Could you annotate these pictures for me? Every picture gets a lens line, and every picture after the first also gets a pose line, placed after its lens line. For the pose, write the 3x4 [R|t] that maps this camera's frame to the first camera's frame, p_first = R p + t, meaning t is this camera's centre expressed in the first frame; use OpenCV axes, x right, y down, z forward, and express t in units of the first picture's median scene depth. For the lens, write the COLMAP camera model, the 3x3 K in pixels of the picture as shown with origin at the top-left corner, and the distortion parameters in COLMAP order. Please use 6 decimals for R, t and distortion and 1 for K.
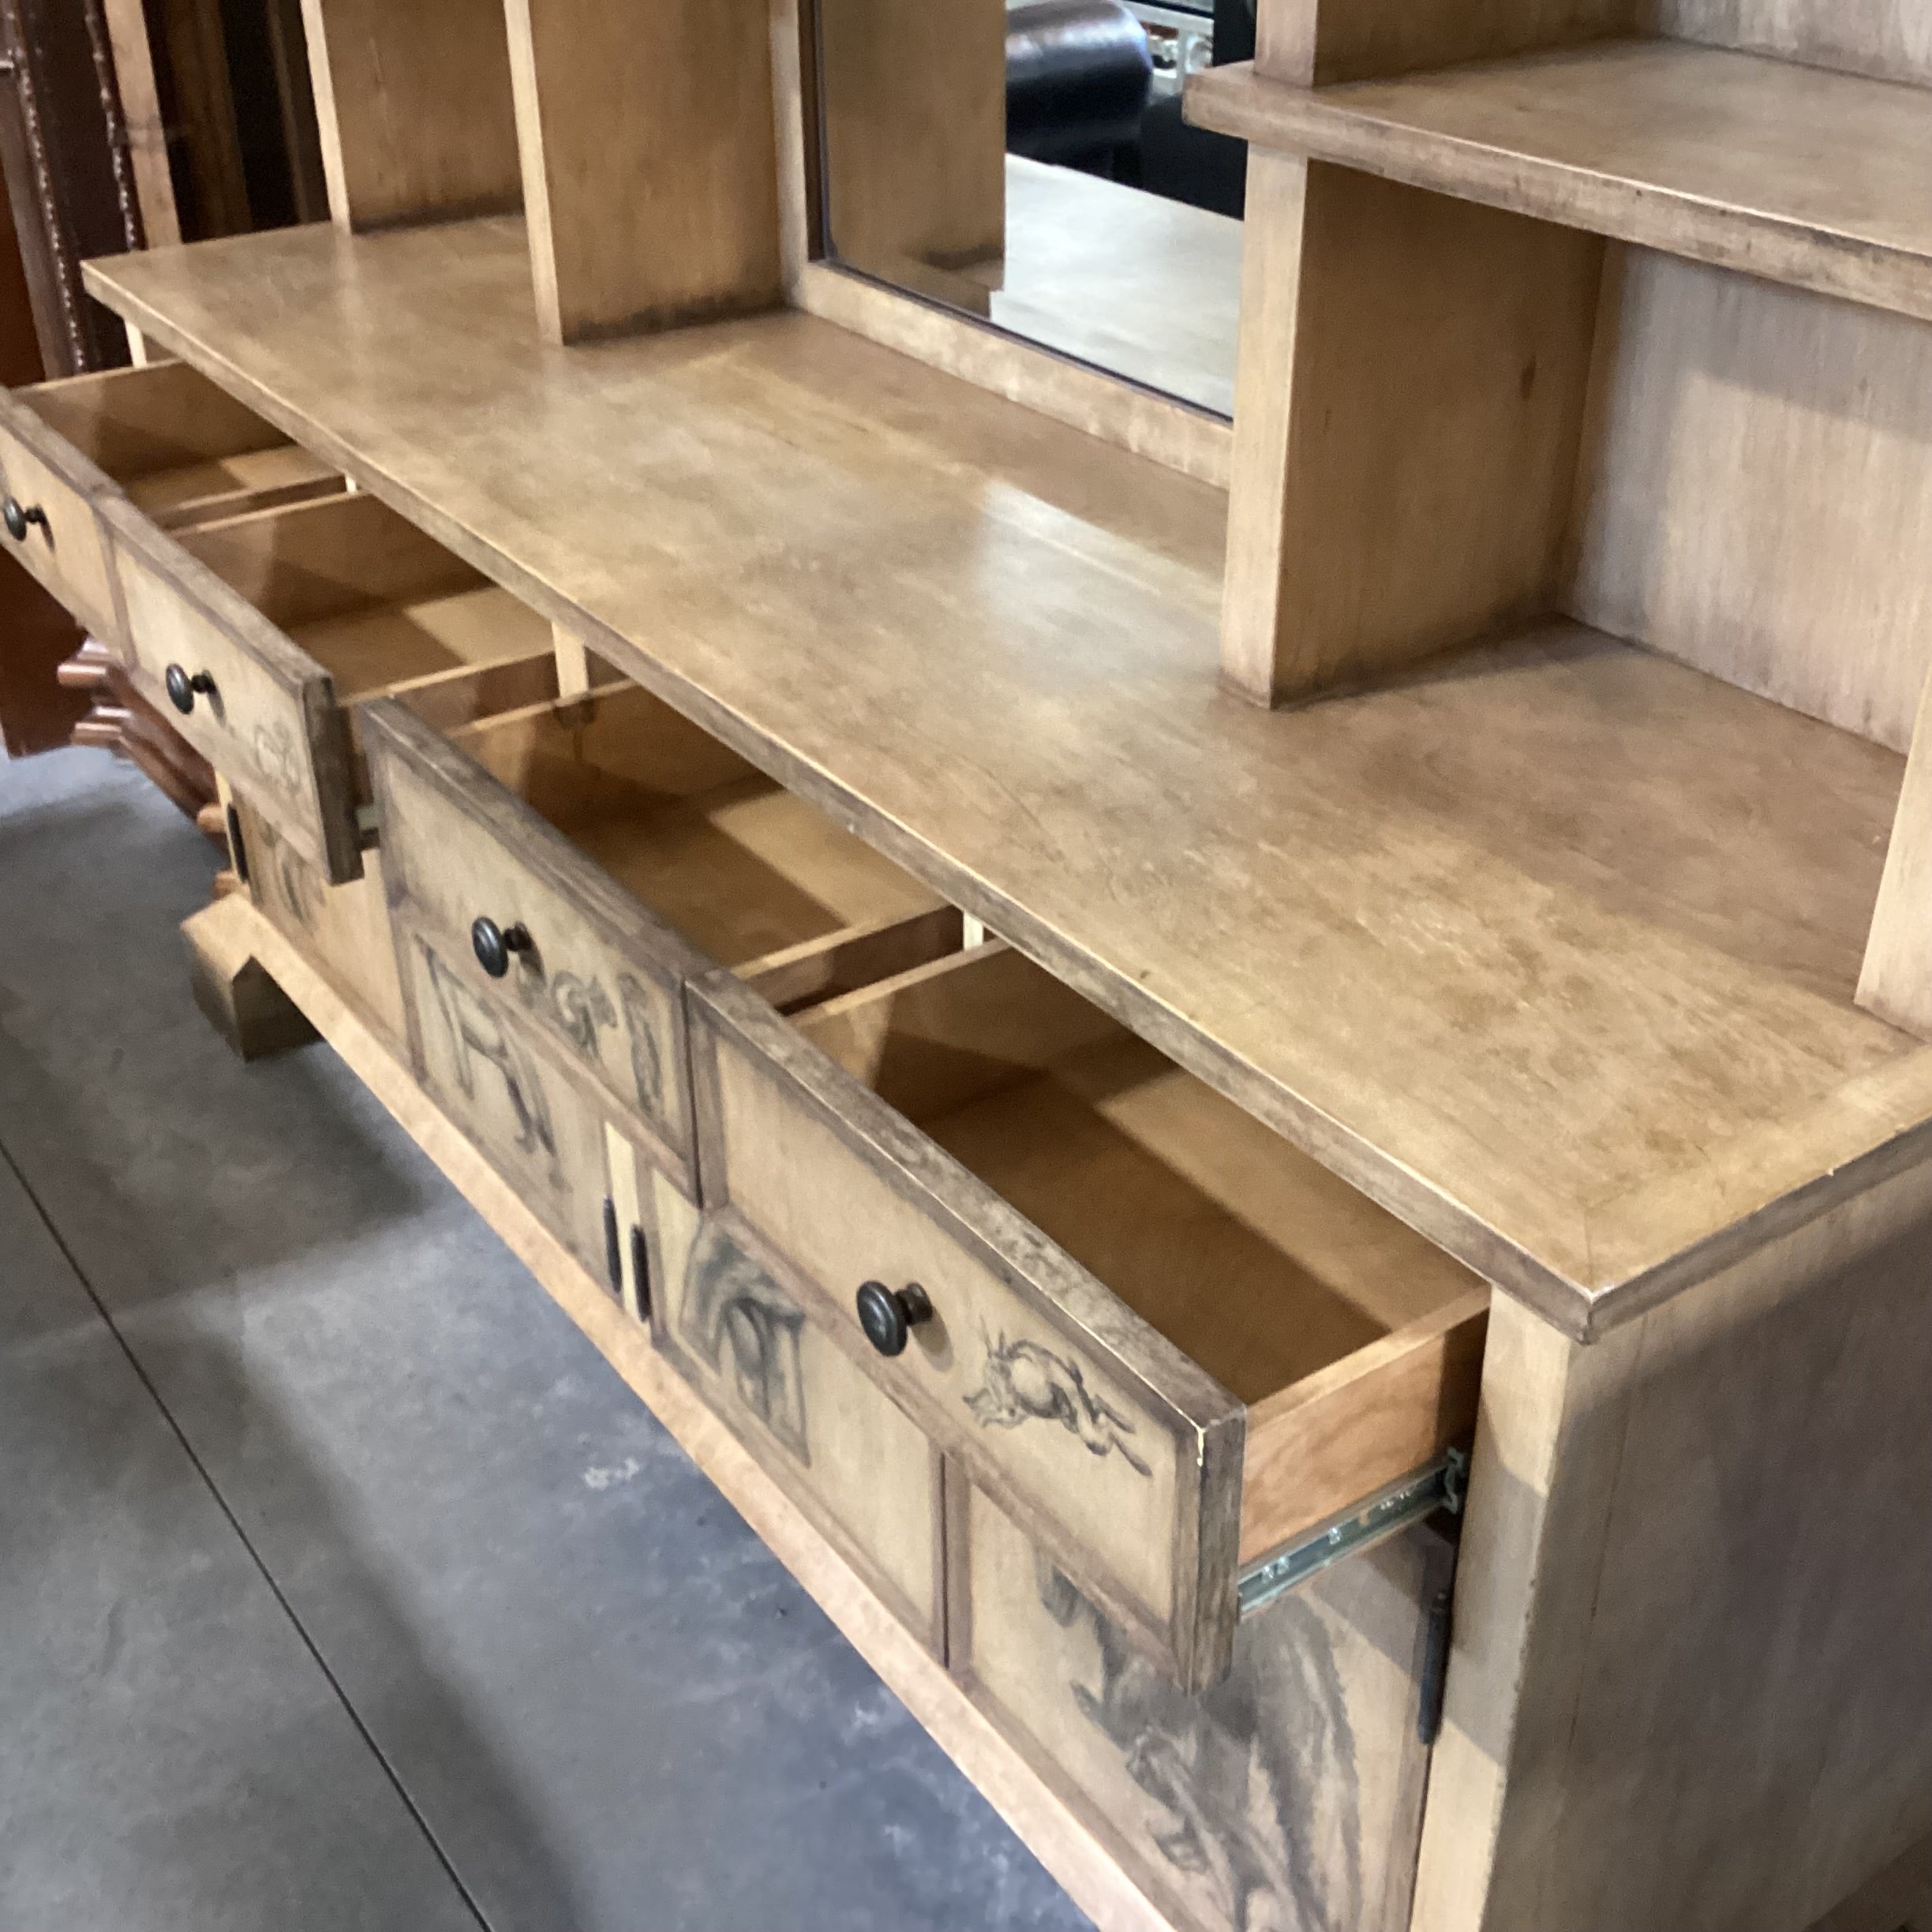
lens RADIAL K [[2328.3, 0, 963.9], [0, 2328.3, 943.4], [0, 0, 1]] dist [0.143429, -0.328775]
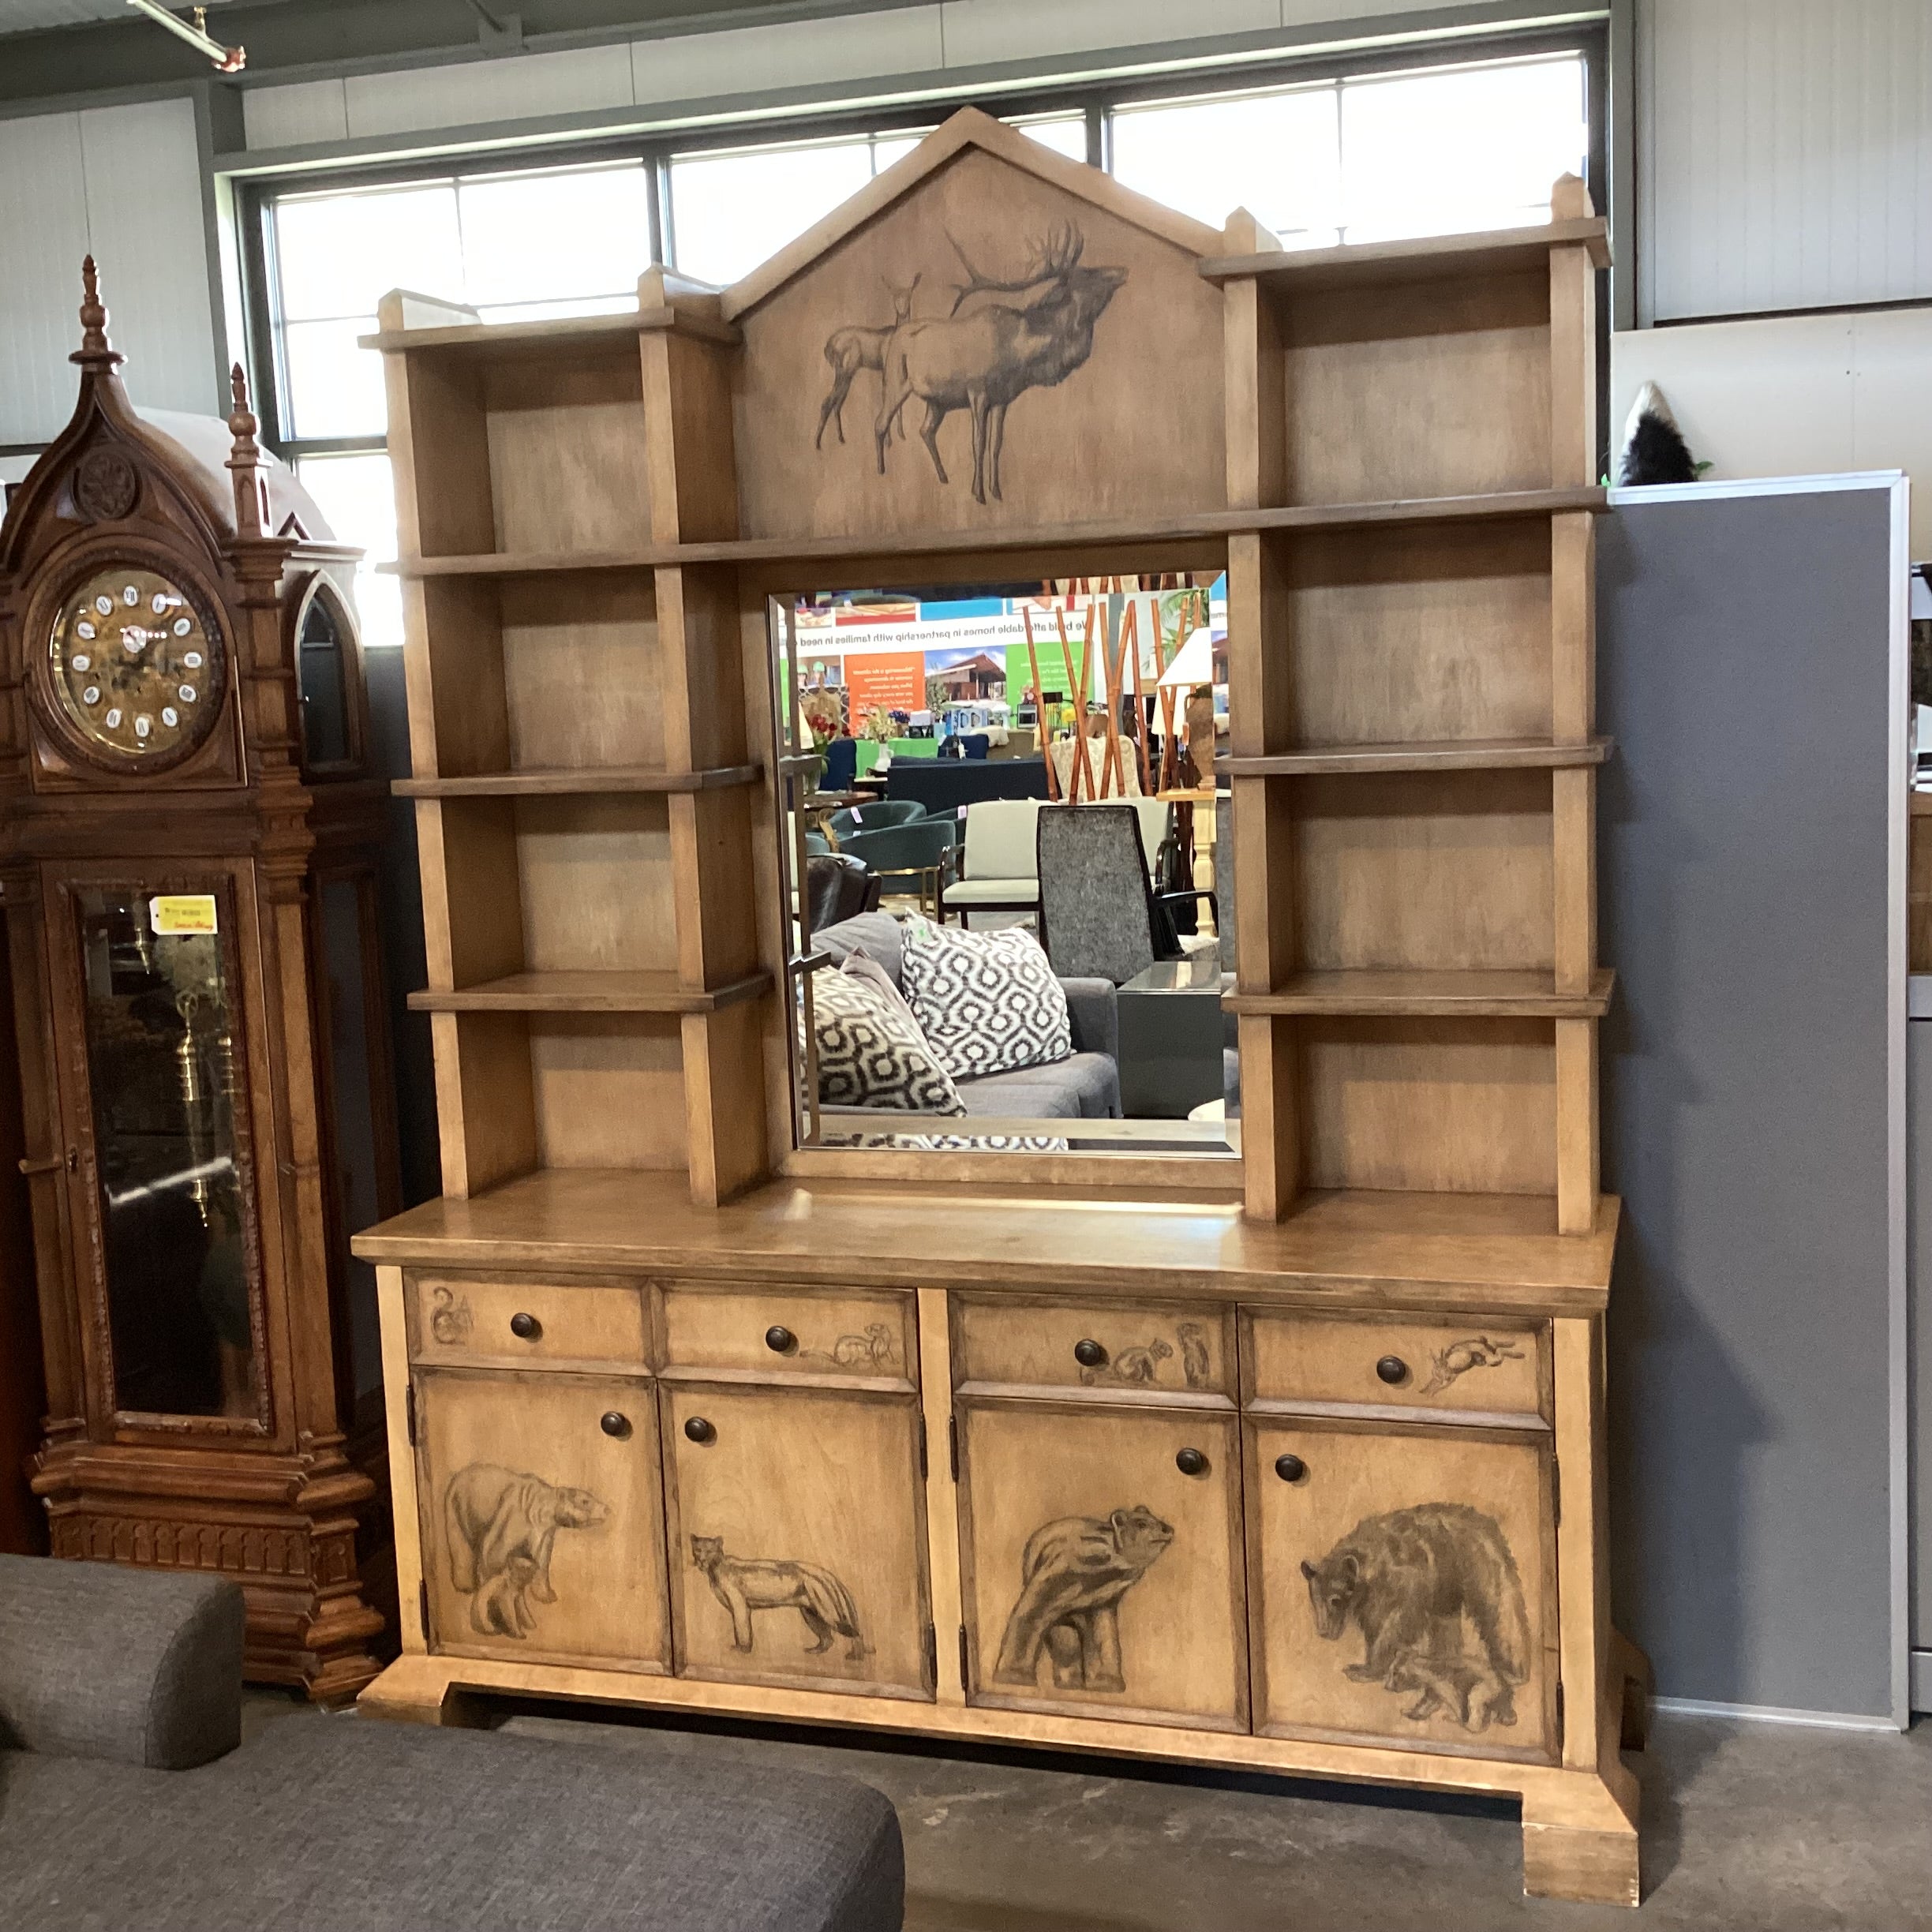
lens RADIAL K [[2311.8, 0, 965.5], [0, 2311.8, 946.5], [0, 0, 1]] dist [0.157420, -0.356374]
pose [[0.794774, -0.102106, 0.598255, -1.504196], [0.343265, 0.888553, -0.304371, 0.262568], [-0.500504, 0.447267, 0.741248, -0.768238]]
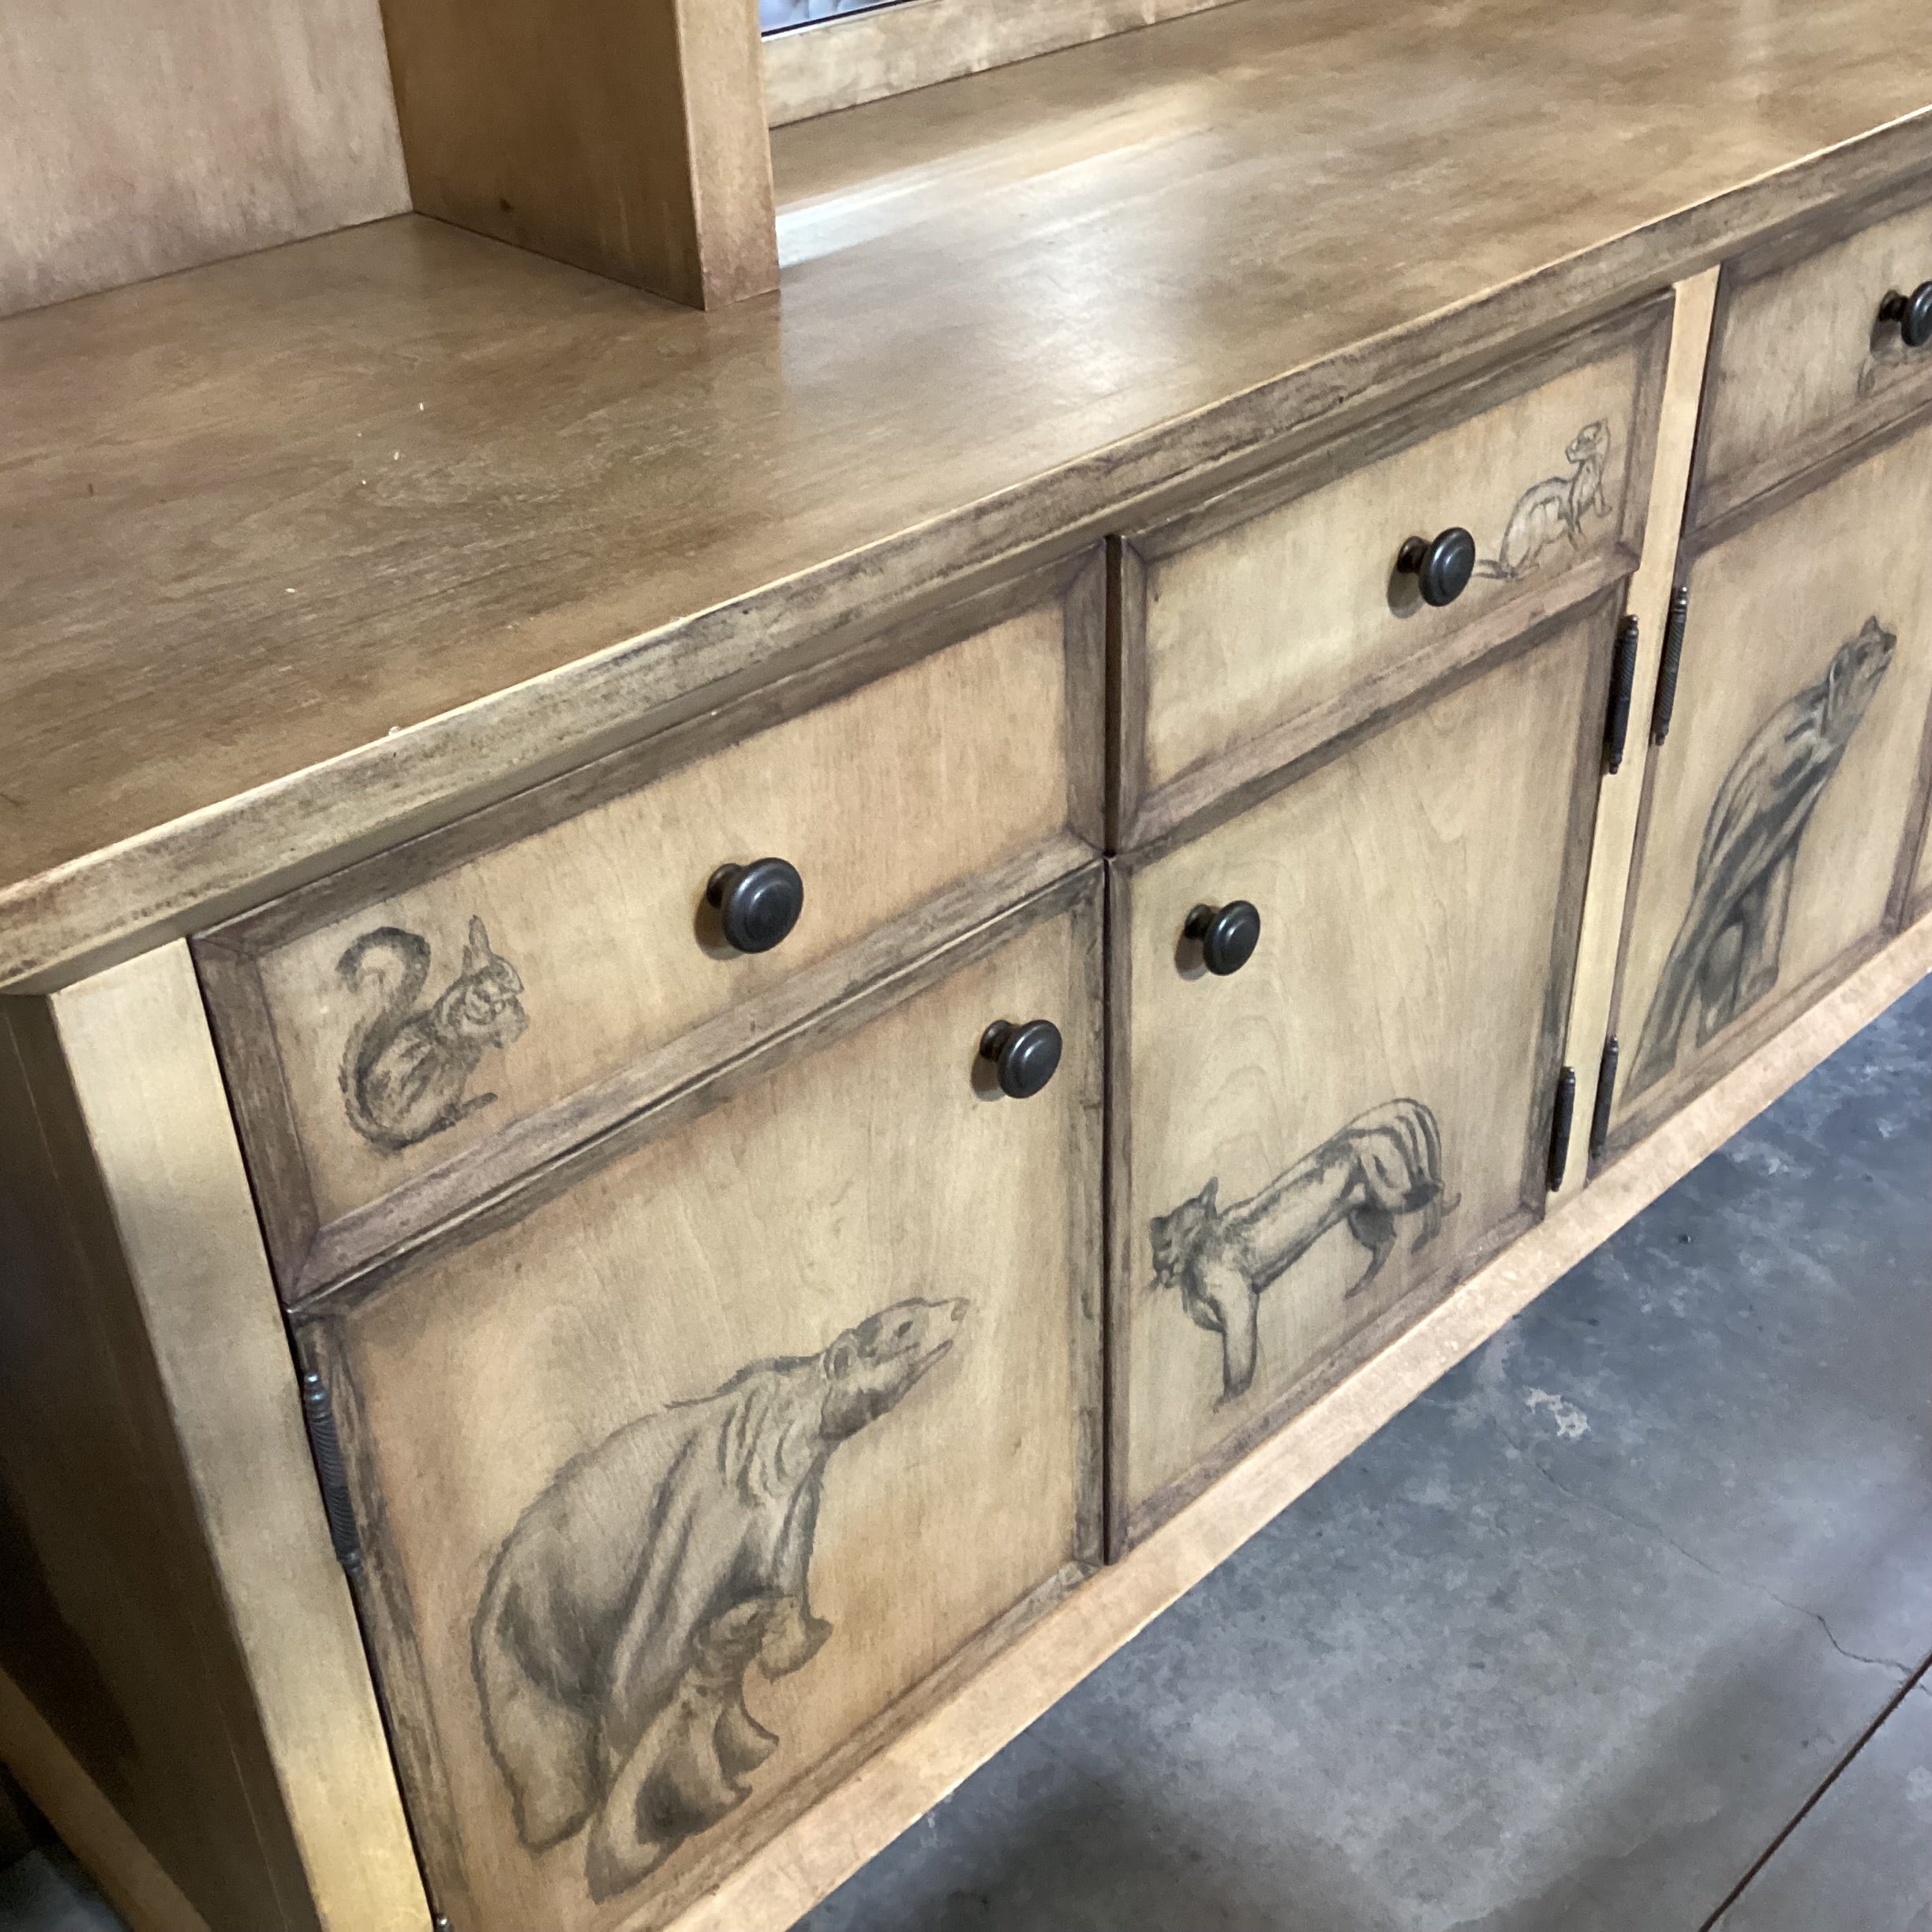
lens RADIAL K [[2323.5, 0, 956.4], [0, 2323.5, 948.4], [0, 0, 1]] dist [0.153648, -0.354681]
pose [[-0.149939, -0.531714, 0.833545, -0.977078], [0.538814, 0.662935, 0.519805, -0.567623], [-0.828974, 0.527065, 0.187095, 1.294878]]
